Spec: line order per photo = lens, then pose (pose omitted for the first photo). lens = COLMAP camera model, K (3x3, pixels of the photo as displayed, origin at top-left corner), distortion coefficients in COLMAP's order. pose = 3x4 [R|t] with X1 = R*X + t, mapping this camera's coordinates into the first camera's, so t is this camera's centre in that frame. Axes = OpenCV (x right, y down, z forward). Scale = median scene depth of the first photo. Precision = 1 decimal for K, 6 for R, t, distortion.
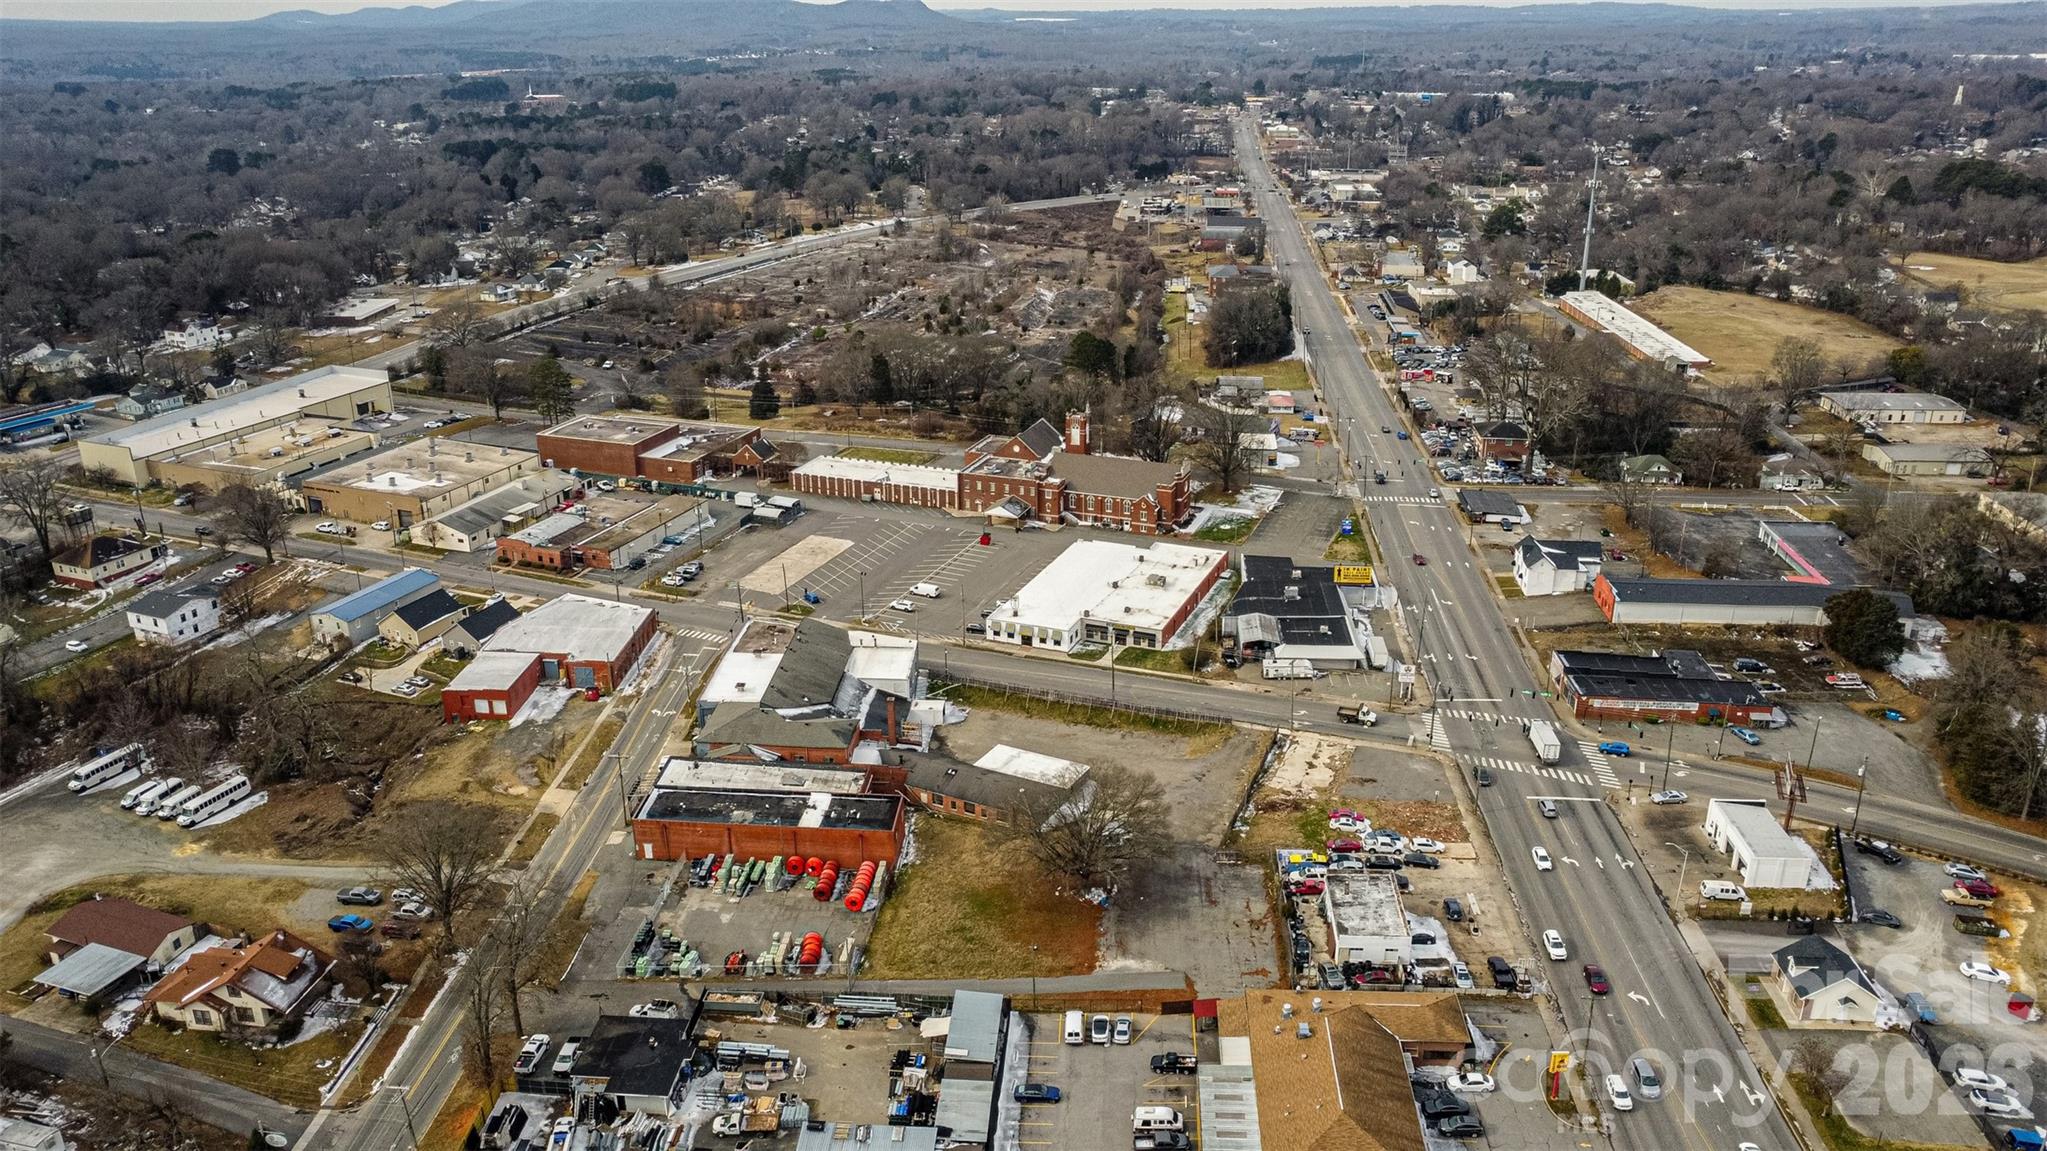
lens RADIAL K [[1539.3, 0, 1027.3], [0, 1539.3, 558.8], [0, 0, 1]] dist [-0.263404, 0.608986]
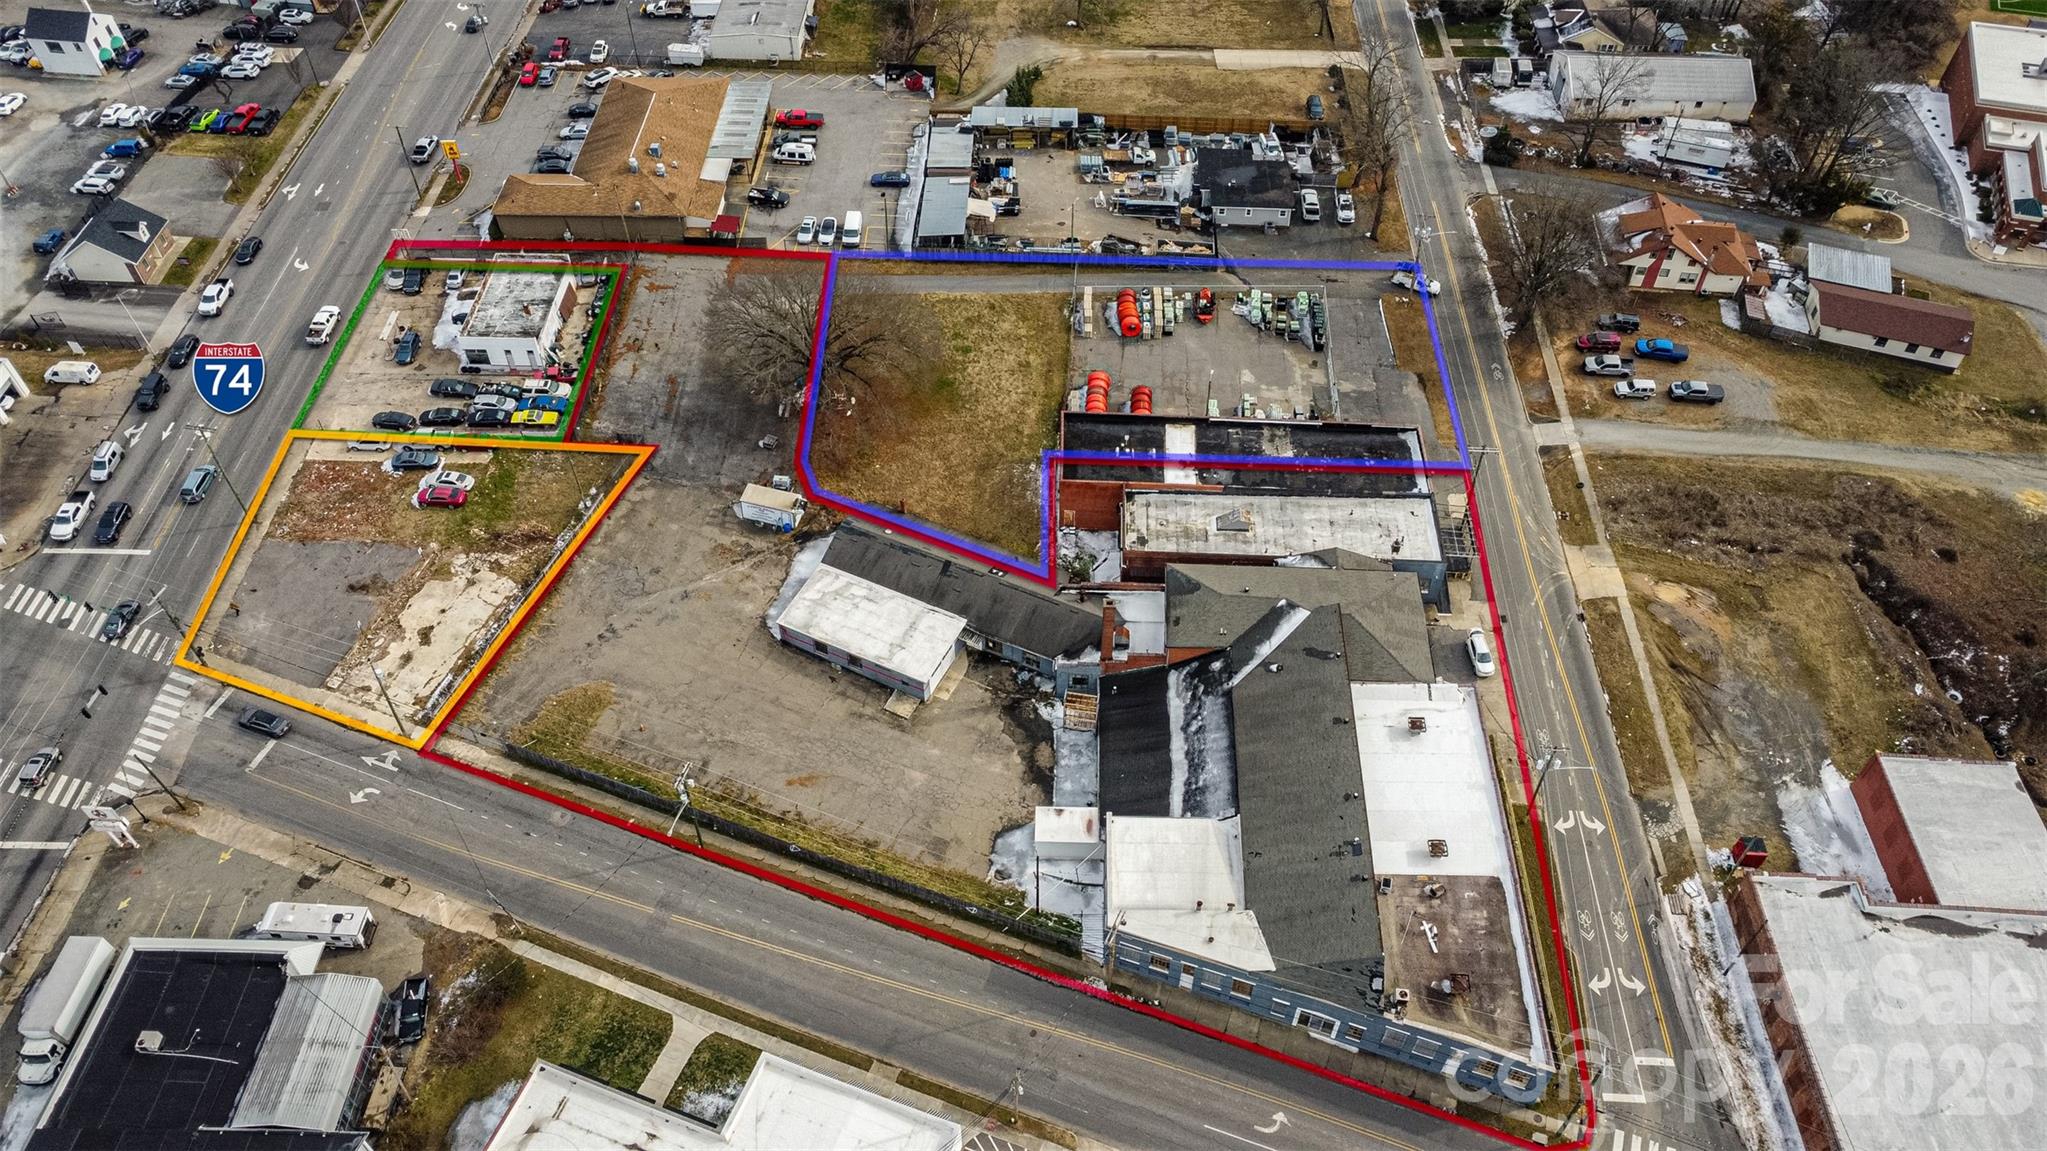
lens RADIAL K [[1525.7, 0, 1027.9], [0, 1525.7, 572.4], [0, 0, 1]] dist [-0.163966, 0.250864]
pose [[-0.999402, 0.029976, -0.017224, -0.040952], [-0.005252, 0.360789, 0.932633, -0.366587], [0.034171, 0.932166, -0.360416, 0.994293]]
